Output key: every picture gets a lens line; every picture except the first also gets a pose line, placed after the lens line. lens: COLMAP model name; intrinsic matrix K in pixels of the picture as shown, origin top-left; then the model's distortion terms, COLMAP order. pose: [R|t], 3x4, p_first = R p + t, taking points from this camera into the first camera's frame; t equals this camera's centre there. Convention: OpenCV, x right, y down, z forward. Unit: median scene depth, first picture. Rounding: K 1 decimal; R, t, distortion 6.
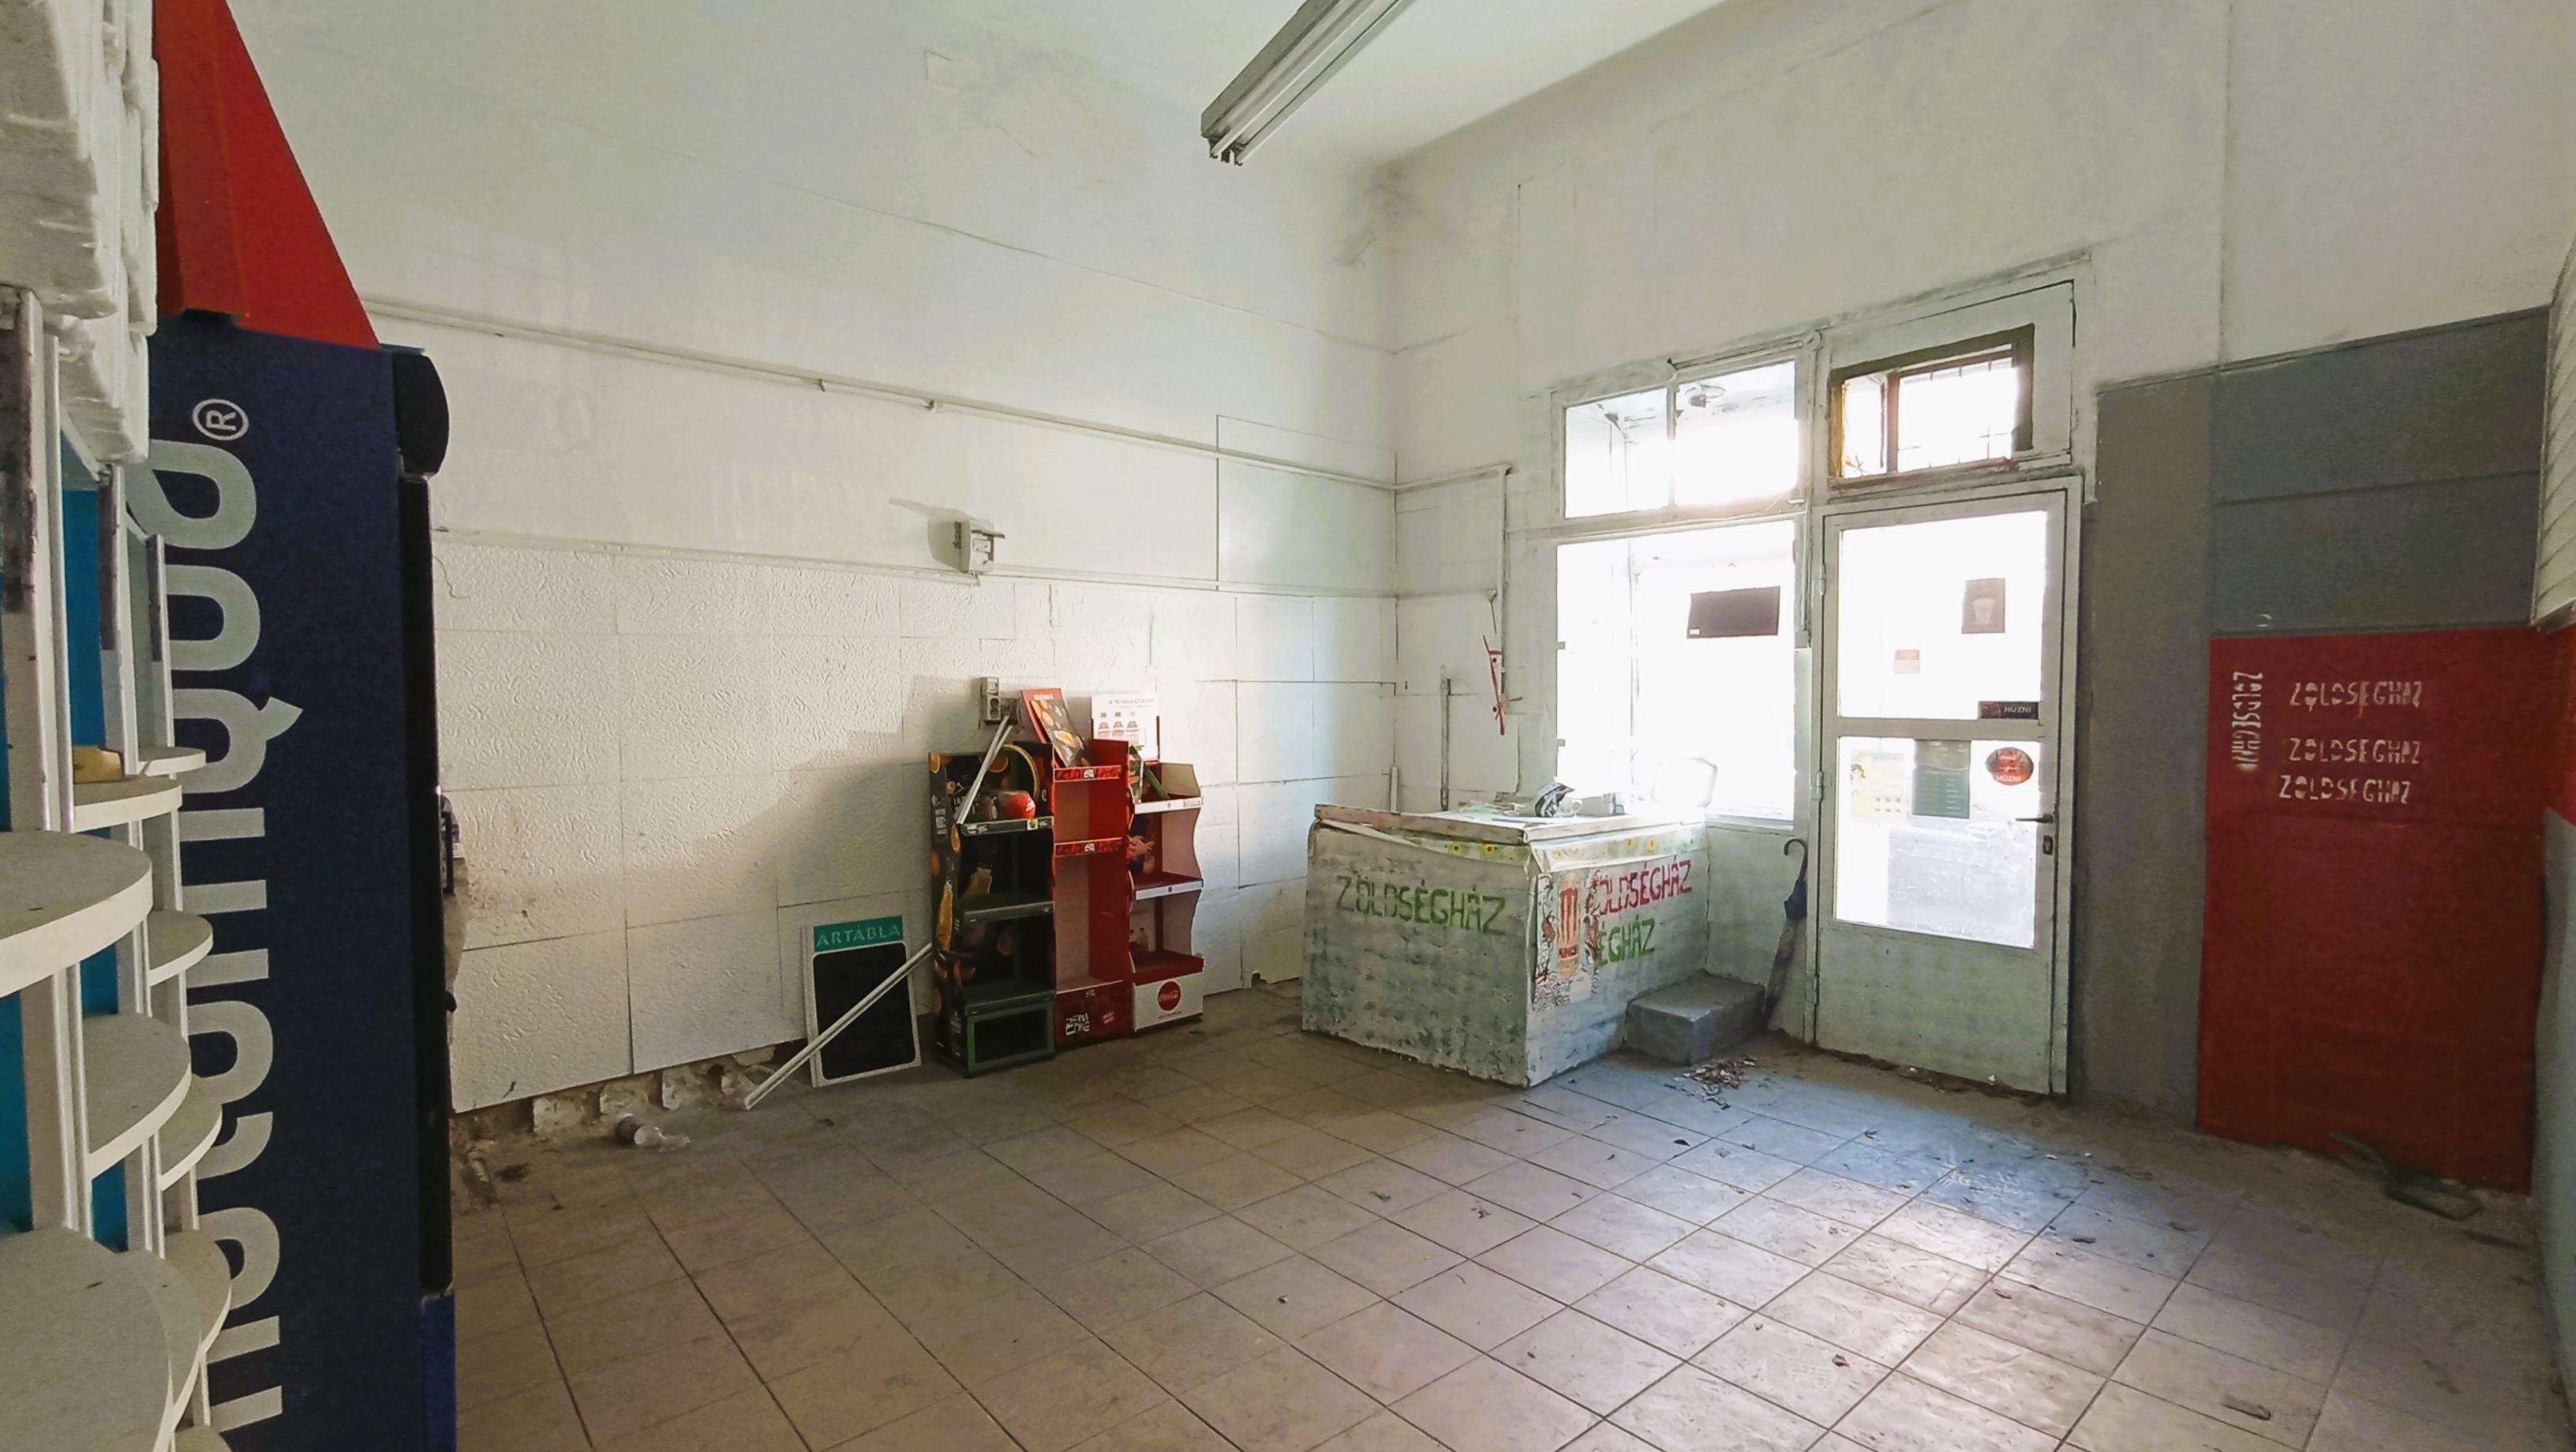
lens RADIAL K [[1163.9, 0, 1291.2], [0, 1163.9, 735.6], [0, 0, 1]] dist [-0.049050, 0.043545]
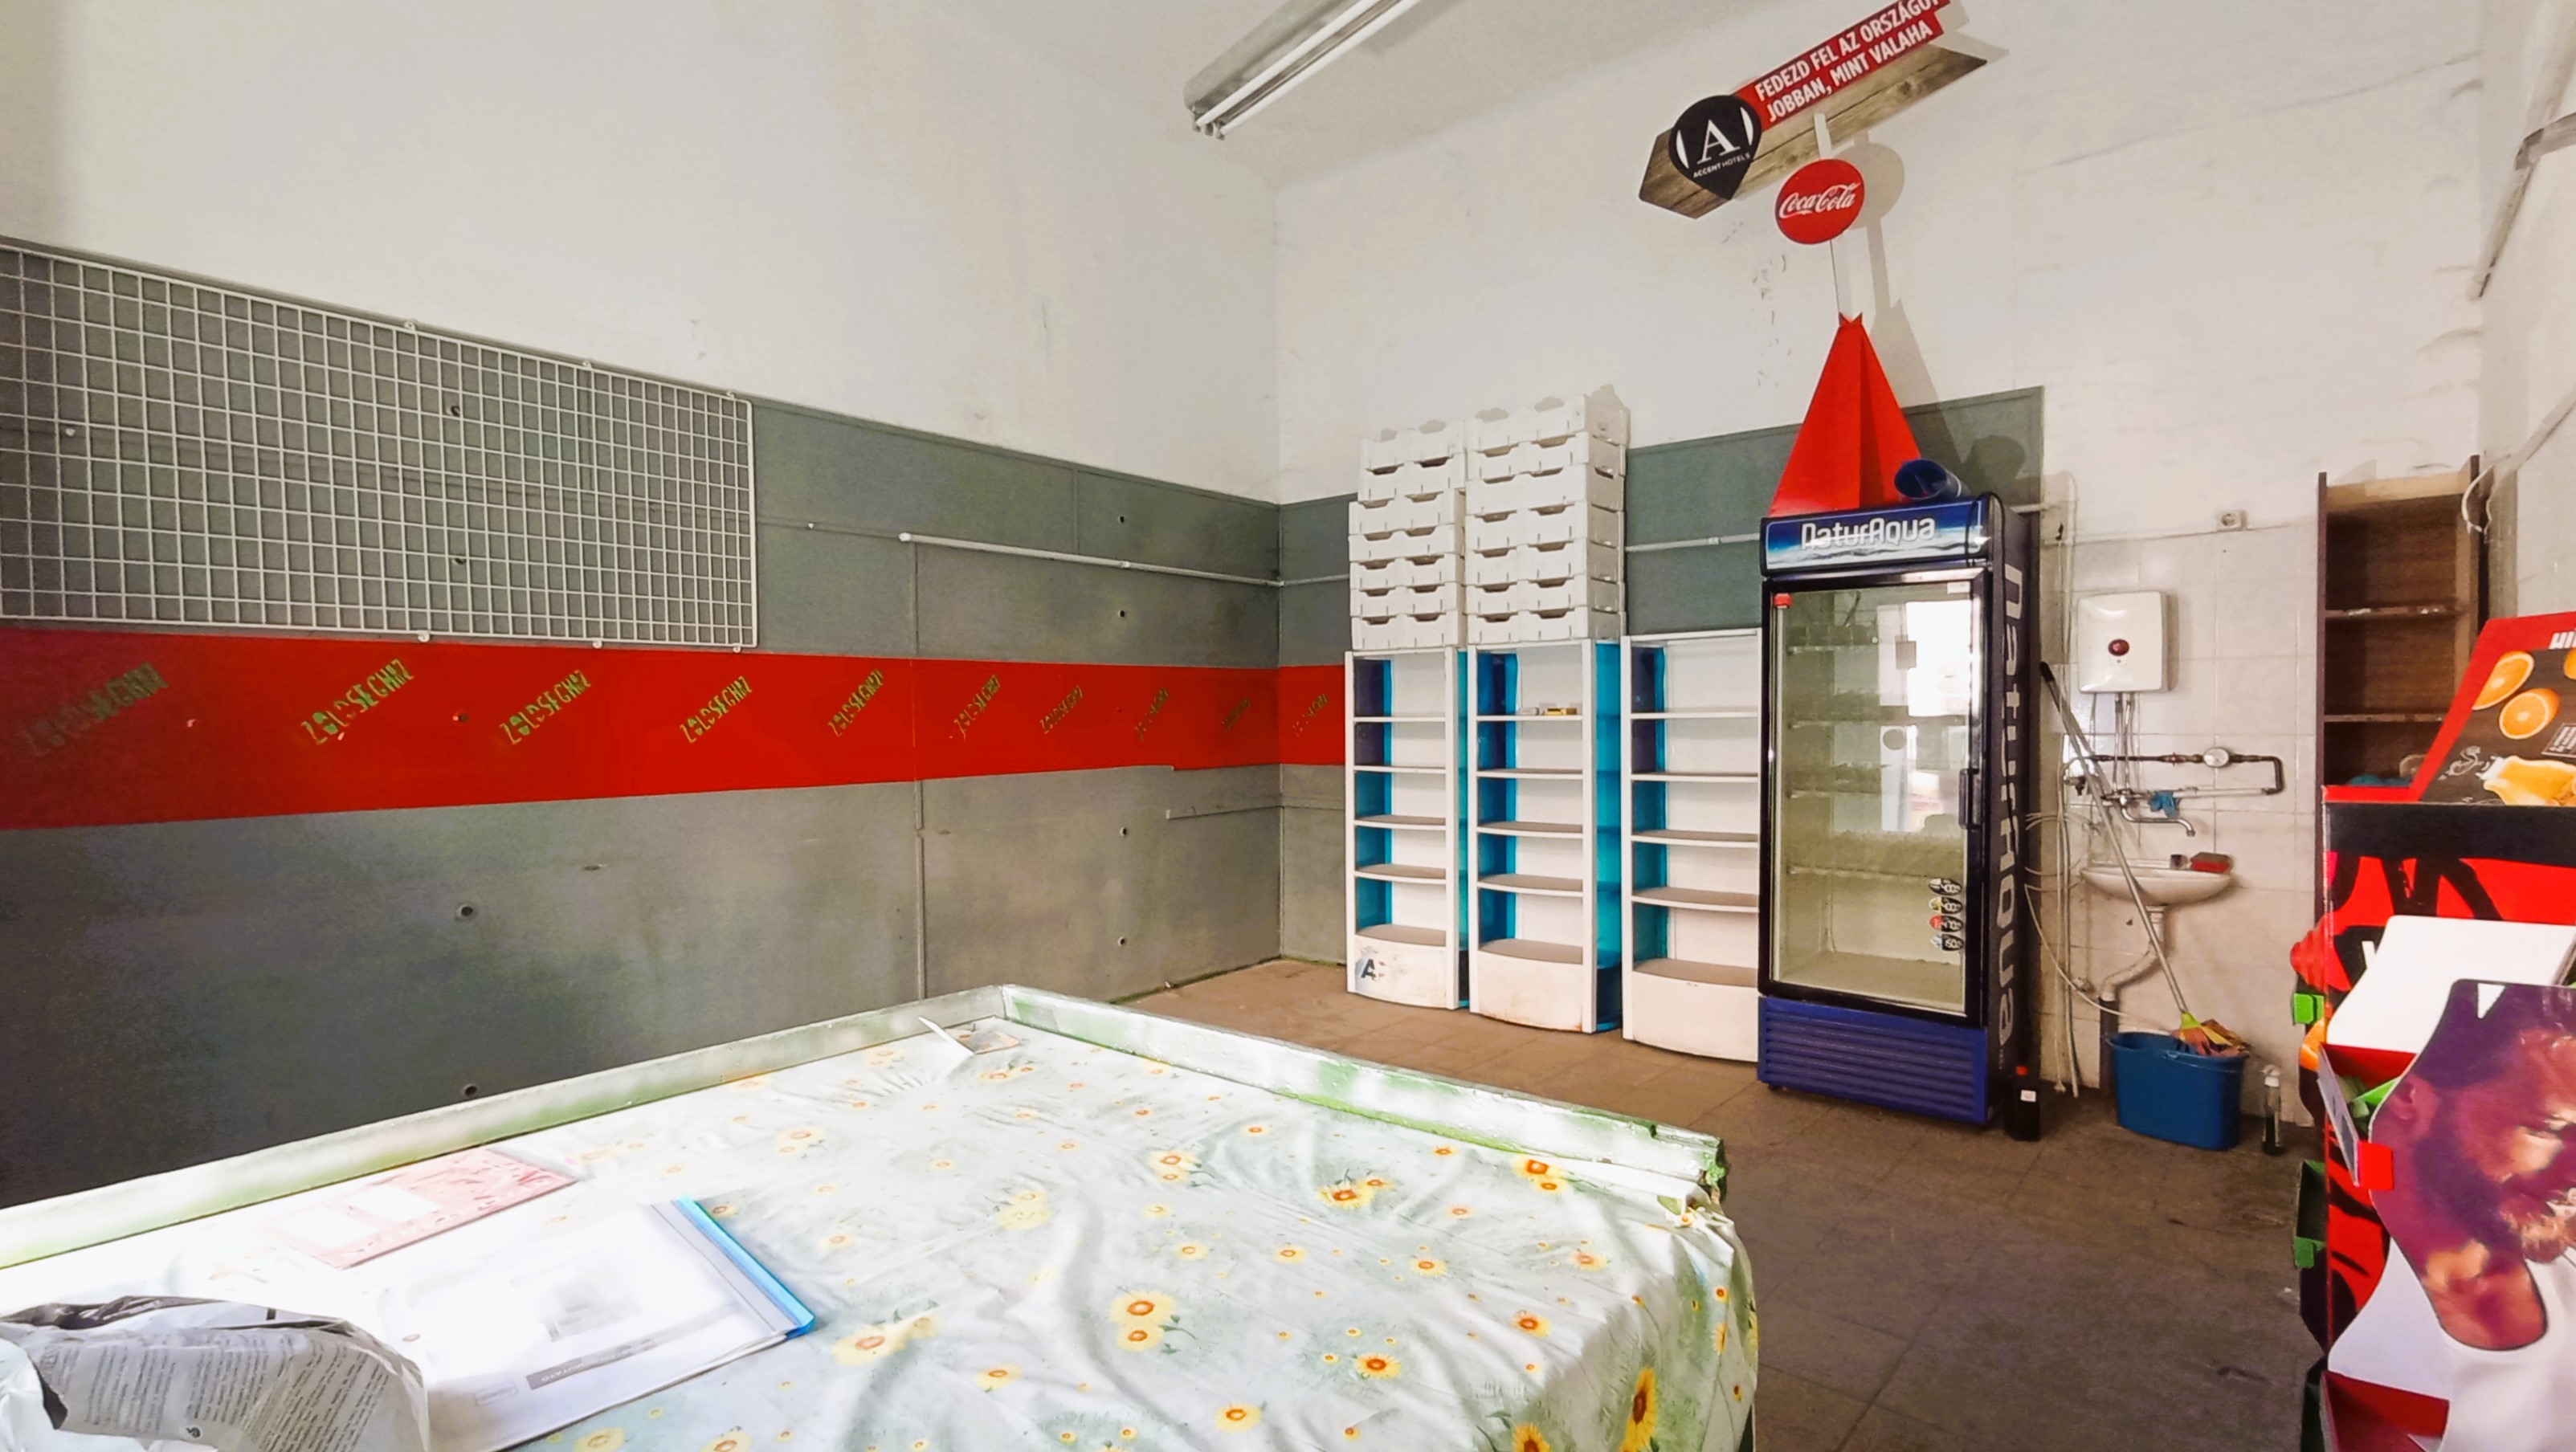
lens RADIAL K [[1163.8, 0, 1291.2], [0, 1163.8, 735.6], [0, 0, 1]] dist [-0.049050, 0.043545]
pose [[-0.990350, 0.015145, -0.137757, 0.143426], [0.008404, 0.998745, 0.049379, -0.028320], [0.138332, 0.047745, -0.989234, 1.310115]]
